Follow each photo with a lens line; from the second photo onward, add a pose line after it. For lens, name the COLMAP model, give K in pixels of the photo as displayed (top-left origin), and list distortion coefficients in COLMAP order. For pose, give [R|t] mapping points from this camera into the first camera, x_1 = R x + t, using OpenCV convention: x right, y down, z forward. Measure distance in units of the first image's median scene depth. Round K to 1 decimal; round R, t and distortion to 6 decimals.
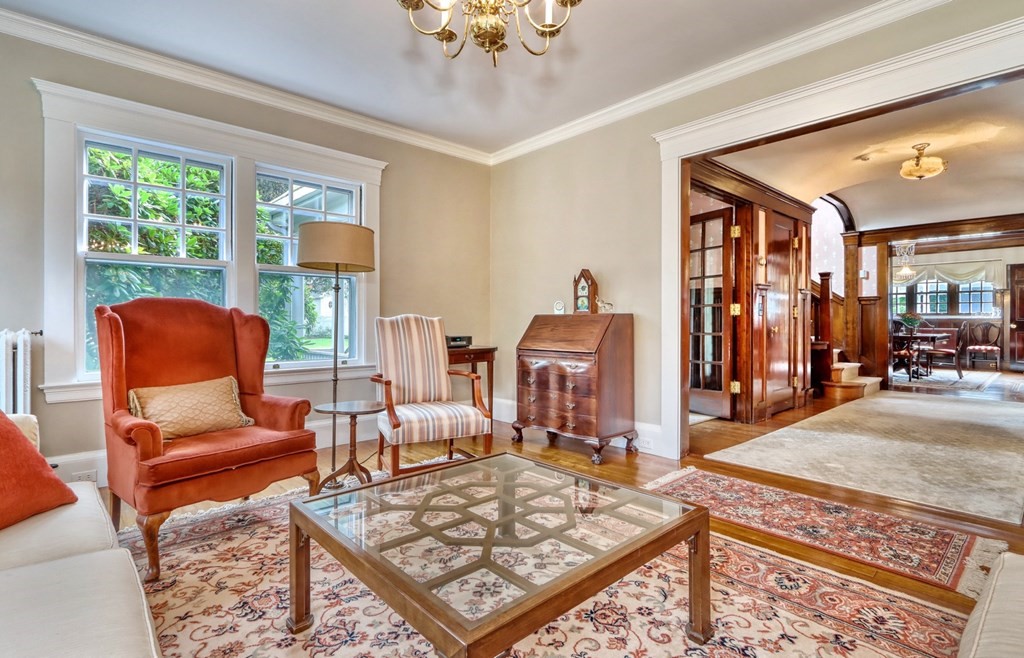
lens RADIAL K [[487.7, 0, 512.0], [0, 487.7, 329.0], [0, 0, 1]] dist [-0.003921, -0.000783]
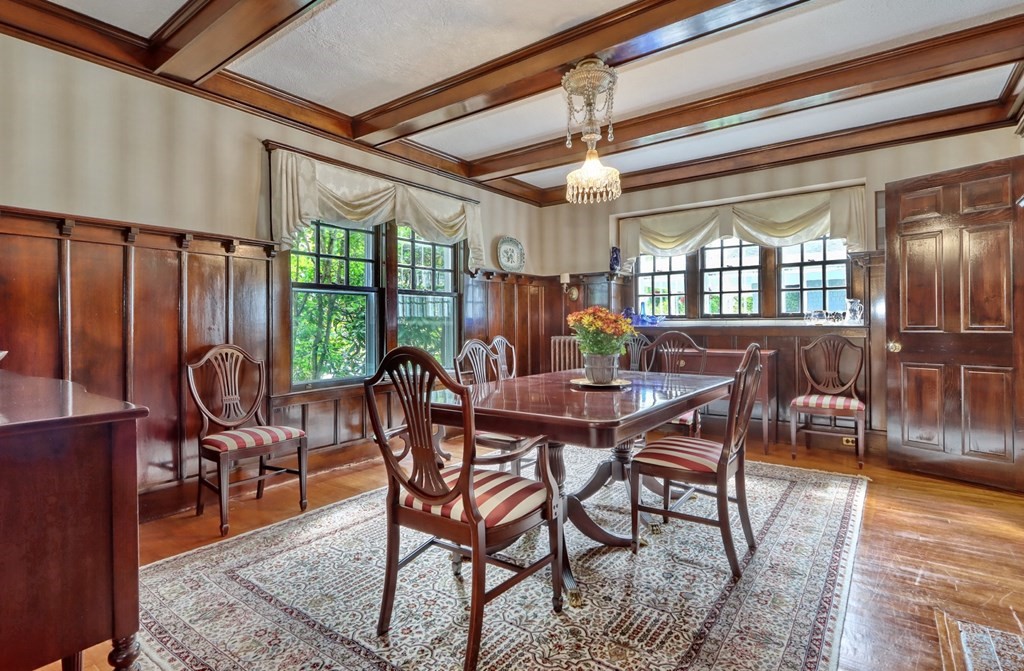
lens RADIAL K [[491.6, 0, 515.0], [0, 491.6, 327.0], [0, 0, 1]] dist [-0.000009, -0.000499]
pose [[0.983583, -0.006103, 0.180353, 0.618344], [0.007873, 0.999928, -0.009102, -0.018806], [-0.180284, 0.010372, 0.983560, 0.621053]]
